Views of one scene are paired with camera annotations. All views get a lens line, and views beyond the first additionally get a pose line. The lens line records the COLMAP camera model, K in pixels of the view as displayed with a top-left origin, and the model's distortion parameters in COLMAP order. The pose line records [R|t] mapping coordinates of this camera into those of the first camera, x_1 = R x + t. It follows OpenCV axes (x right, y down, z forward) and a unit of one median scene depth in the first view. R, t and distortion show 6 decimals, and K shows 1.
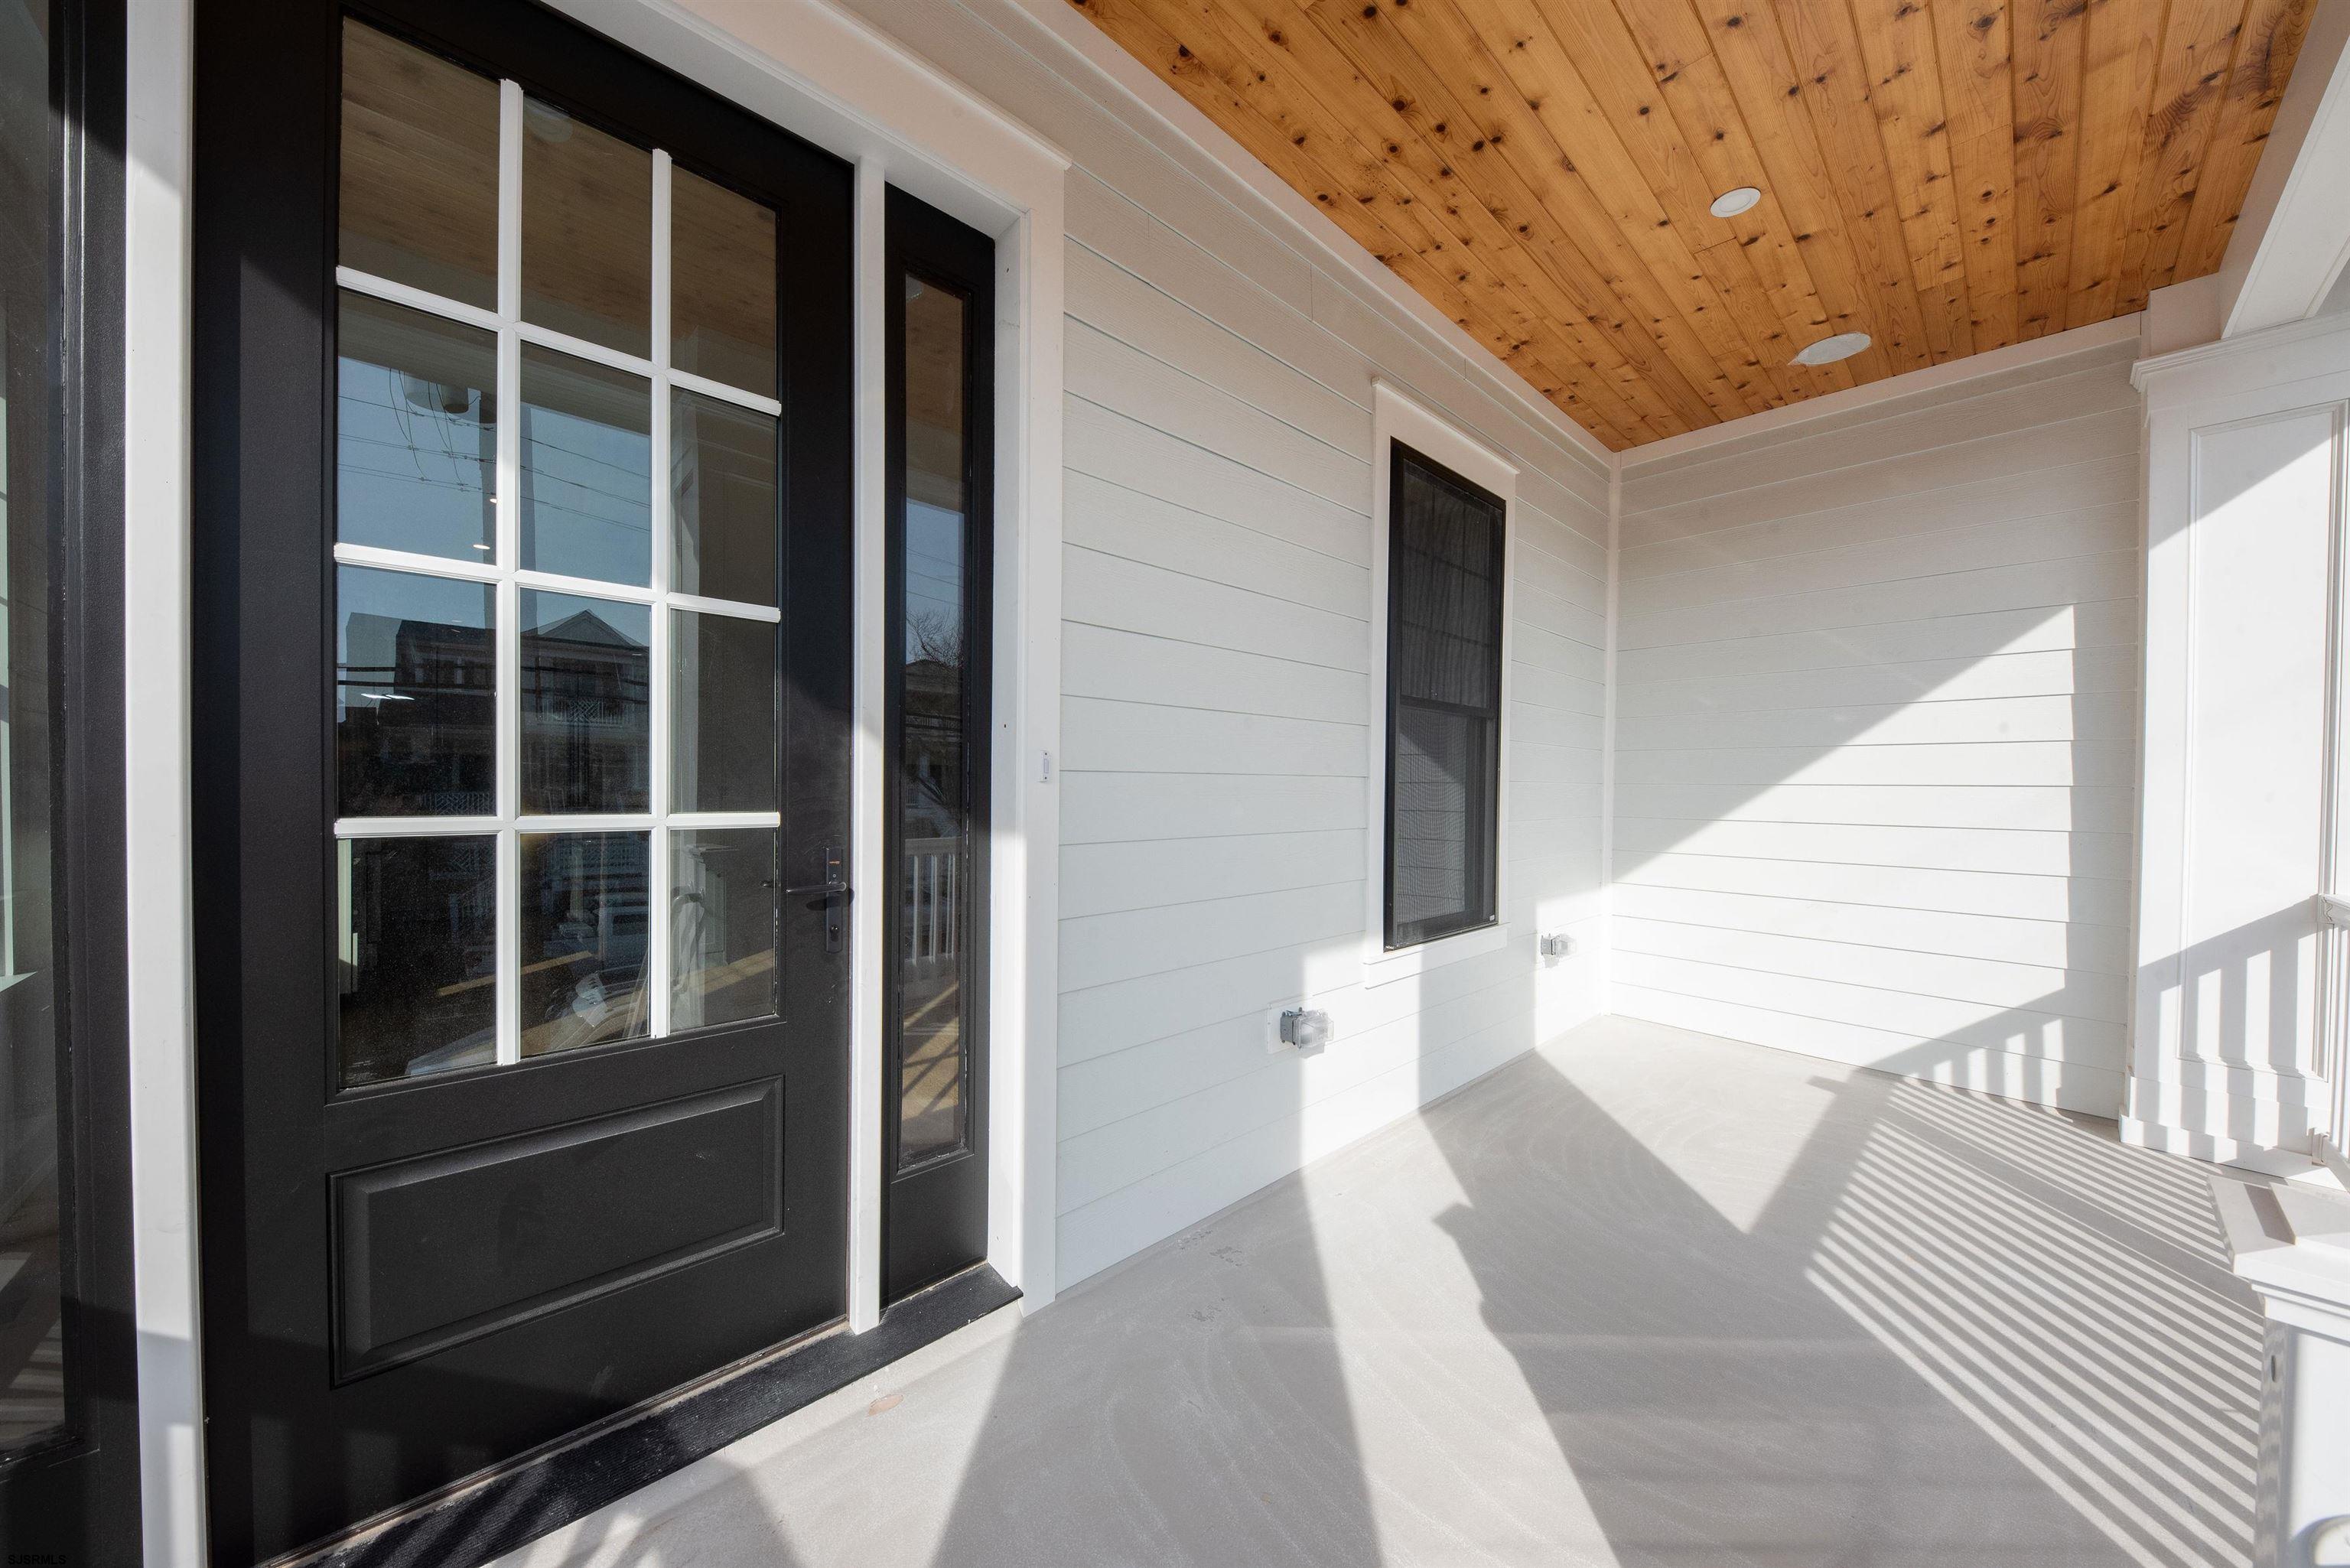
lens RADIAL K [[819.8, 0, 1184.2], [0, 819.8, 793.7], [0, 0, 1]] dist [0.004708, -0.003400]
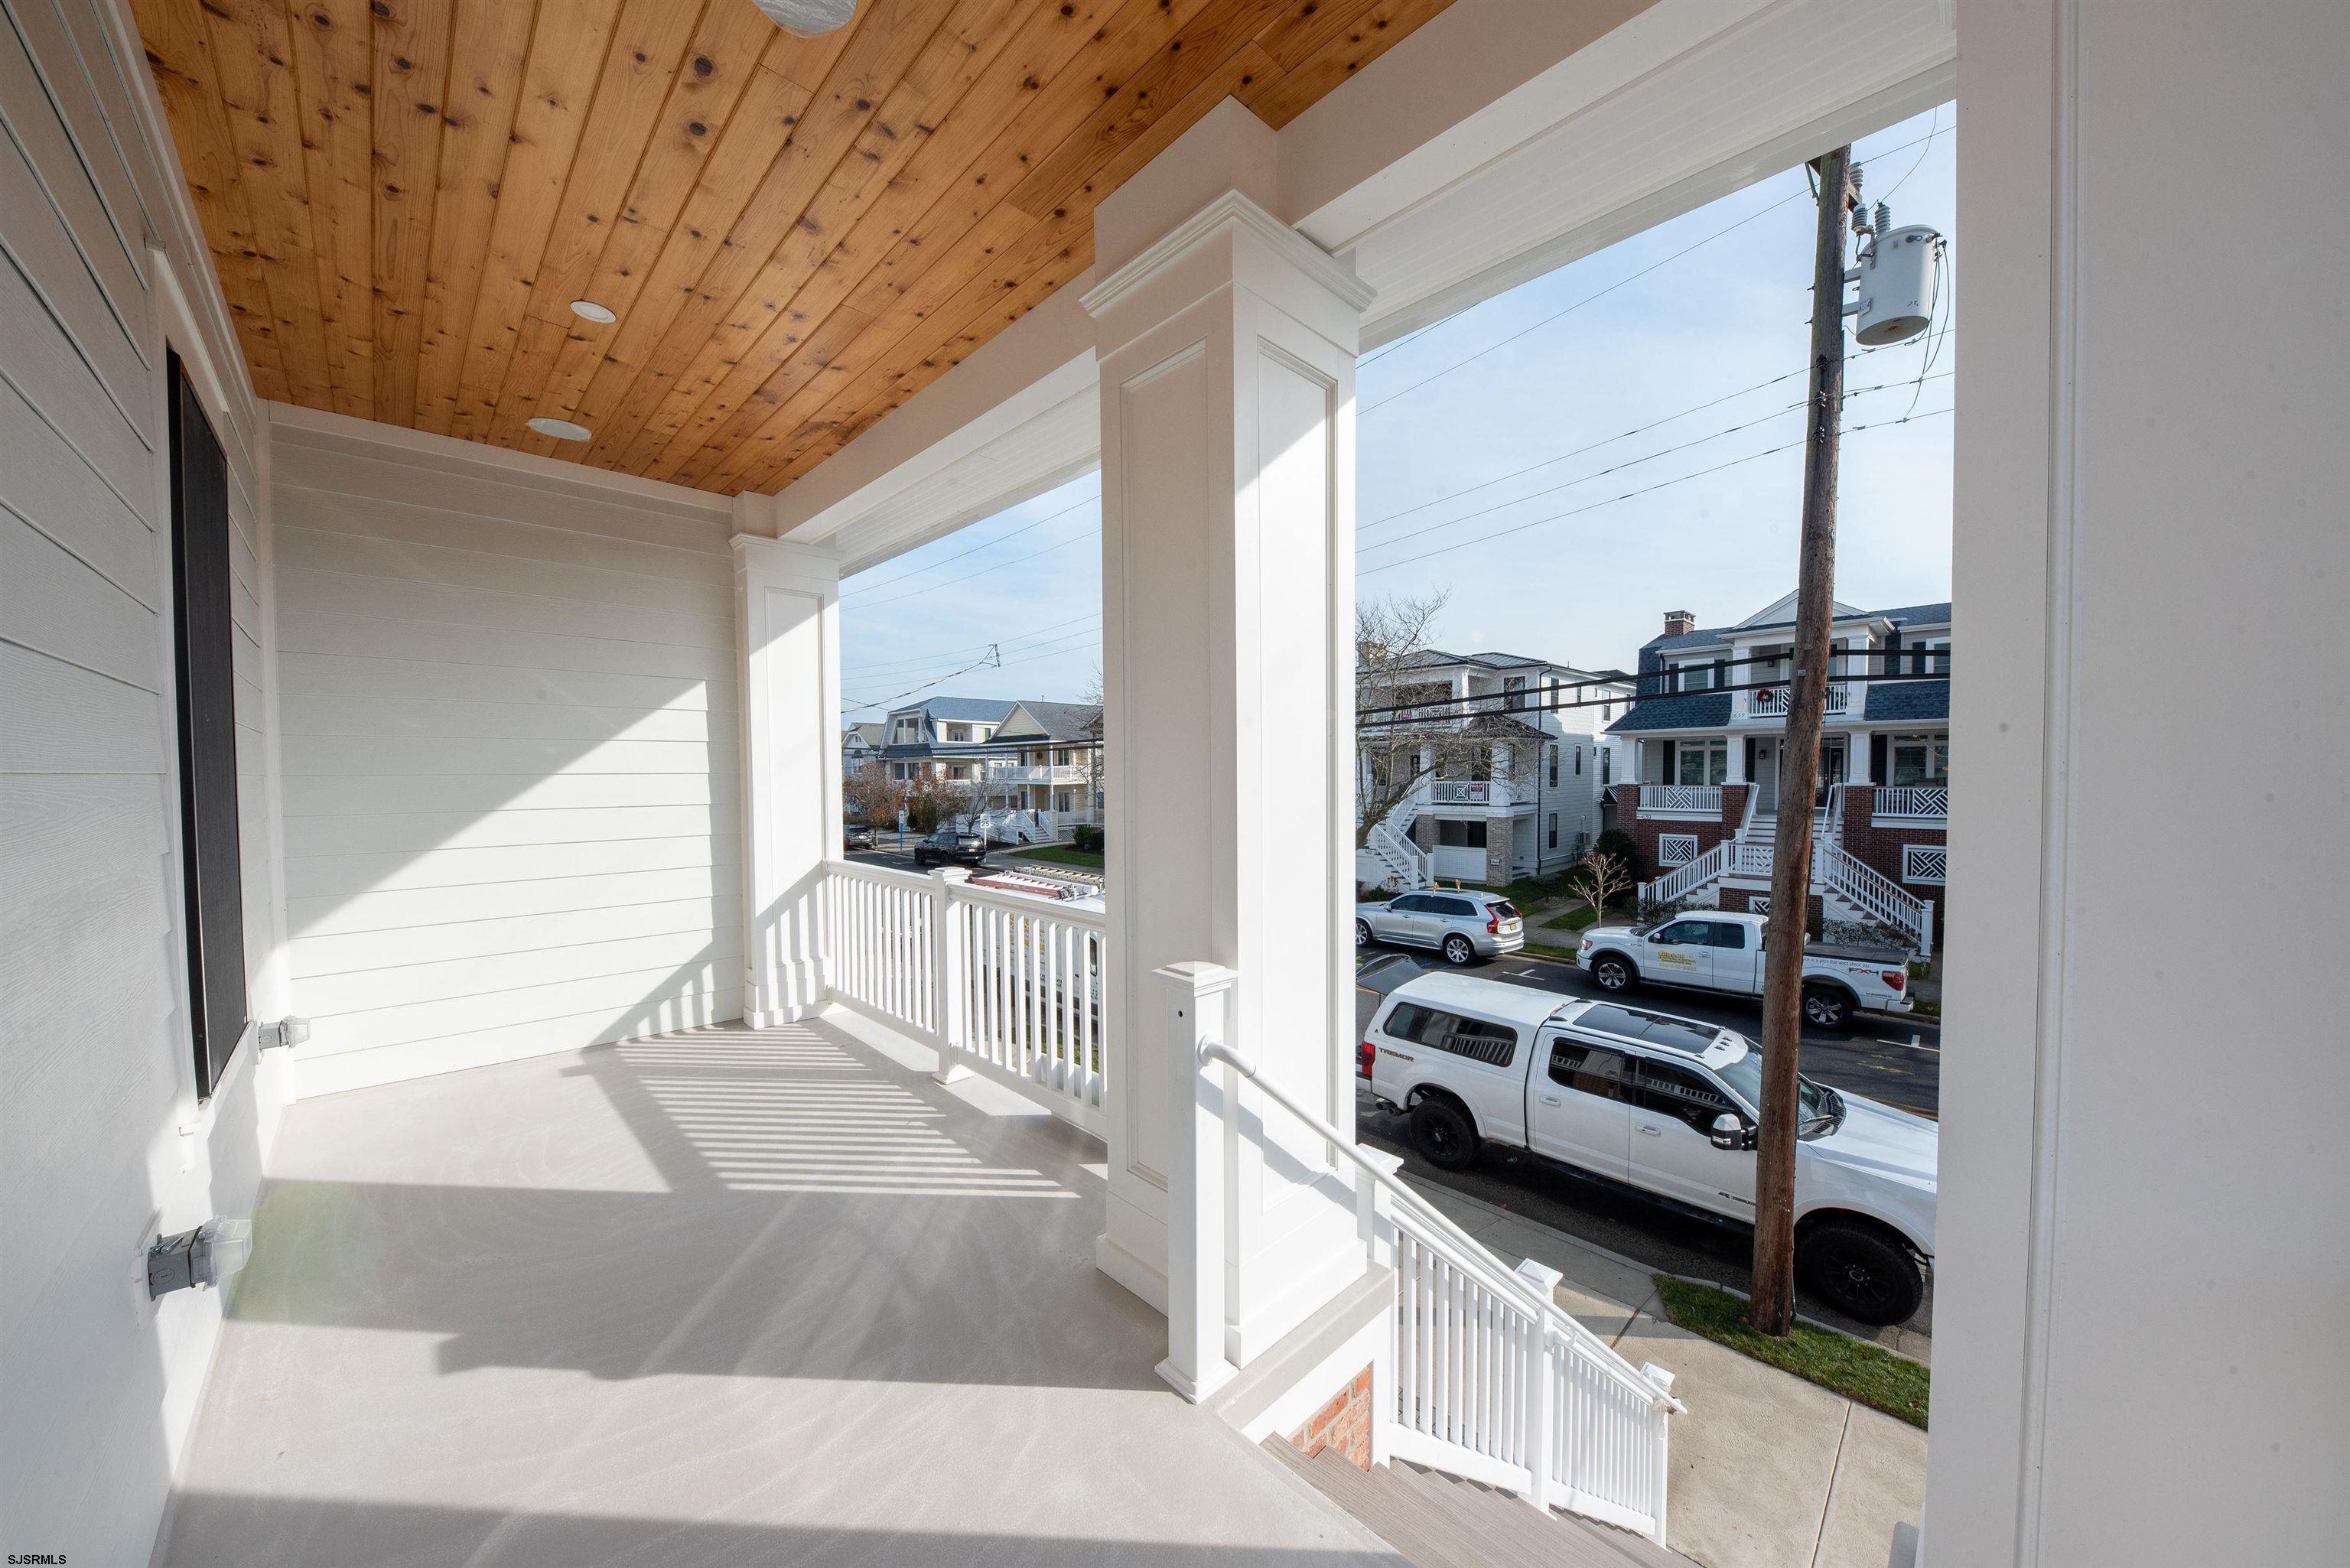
lens RADIAL K [[819.8, 0, 1181.8], [0, 819.8, 784.3], [0, 0, 1]] dist [0.004708, -0.003400]
pose [[-0.025567, -0.029337, 0.999243, -0.443836], [0.013158, 0.999473, 0.029681, -0.083791], [-0.999587, 0.013907, -0.025168, 0.204498]]
